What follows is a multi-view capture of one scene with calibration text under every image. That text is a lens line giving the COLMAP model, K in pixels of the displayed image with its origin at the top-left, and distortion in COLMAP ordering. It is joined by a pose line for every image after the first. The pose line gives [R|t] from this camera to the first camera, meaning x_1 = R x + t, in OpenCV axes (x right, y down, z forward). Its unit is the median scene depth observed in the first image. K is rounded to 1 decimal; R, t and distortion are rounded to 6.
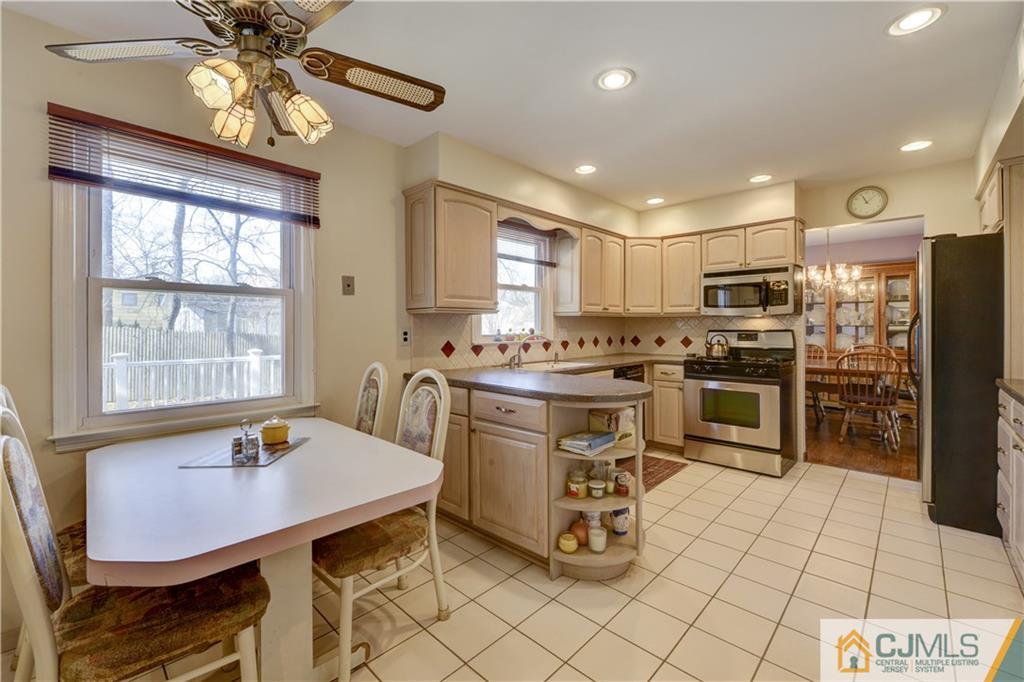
lens RADIAL K [[408.7, 0, 509.0], [0, 408.7, 324.8], [0, 0, 1]] dist [0.001223, 0.000112]
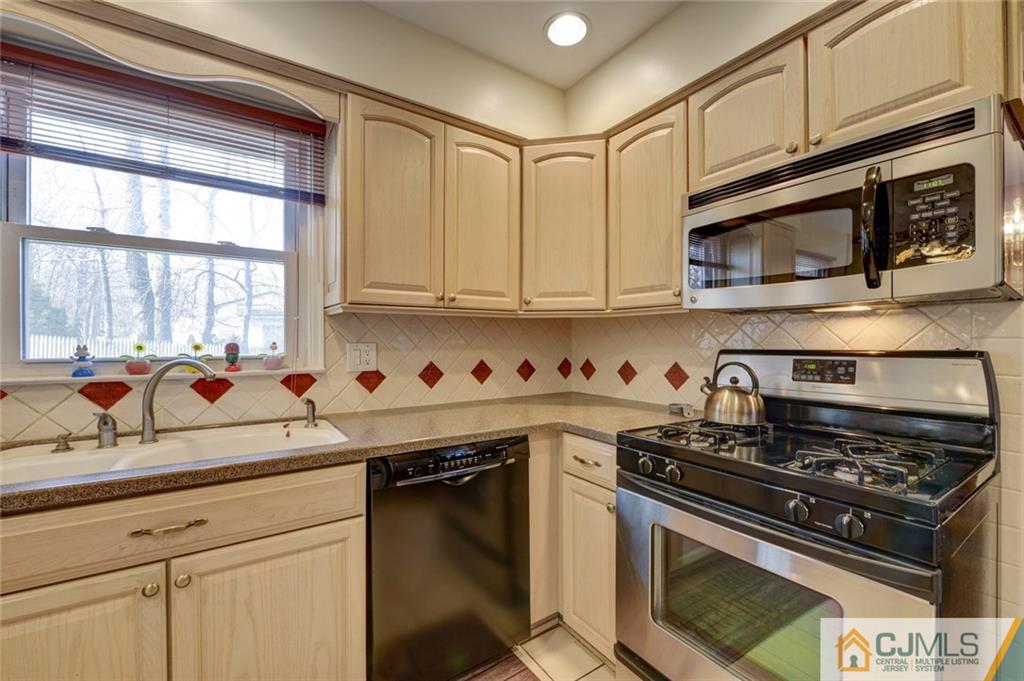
lens RADIAL K [[409.6, 0, 509.7], [0, 409.6, 338.9], [0, 0, 1]] dist [-0.002228, -0.000504]
pose [[0.976092, 0.001150, -0.217356, 0.410267], [-0.001430, 0.999998, -0.001133, 0.003759], [0.217354, 0.001417, 0.976092, 0.620068]]
